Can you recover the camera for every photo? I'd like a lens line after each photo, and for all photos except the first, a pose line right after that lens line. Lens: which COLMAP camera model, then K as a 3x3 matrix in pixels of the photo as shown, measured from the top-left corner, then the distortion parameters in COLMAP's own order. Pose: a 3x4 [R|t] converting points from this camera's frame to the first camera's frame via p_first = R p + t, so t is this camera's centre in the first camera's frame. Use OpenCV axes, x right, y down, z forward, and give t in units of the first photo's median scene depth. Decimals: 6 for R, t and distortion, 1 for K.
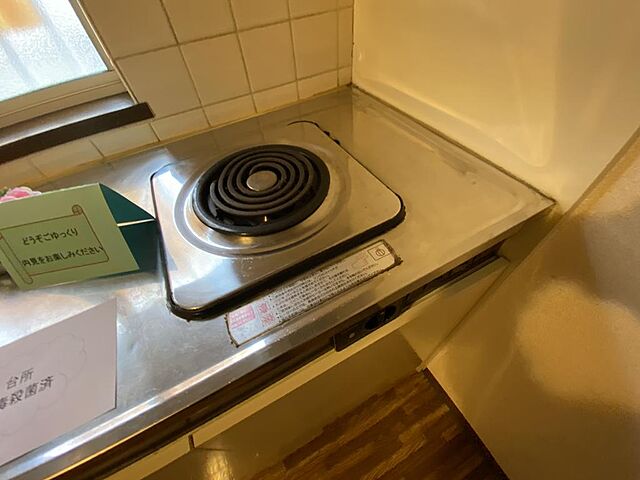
lens RADIAL K [[261.2, 0, 316.7], [0, 261.2, 239.3], [0, 0, 1]] dist [0.030910, -0.023945]
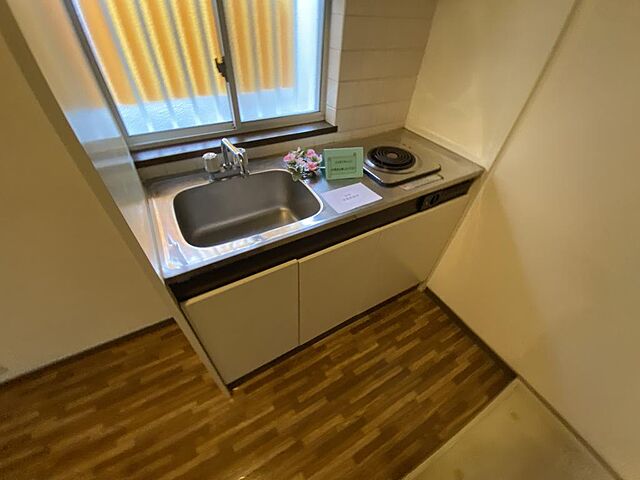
lens RADIAL K [[261.2, 0, 316.7], [0, 261.2, 239.3], [0, 0, 1]] dist [0.030910, -0.023945]
pose [[0.991614, 0.062563, 0.113083, -1.058365], [-0.048169, 0.990884, -0.125816, 0.888371], [-0.119923, 0.119314, 0.985587, -1.341901]]
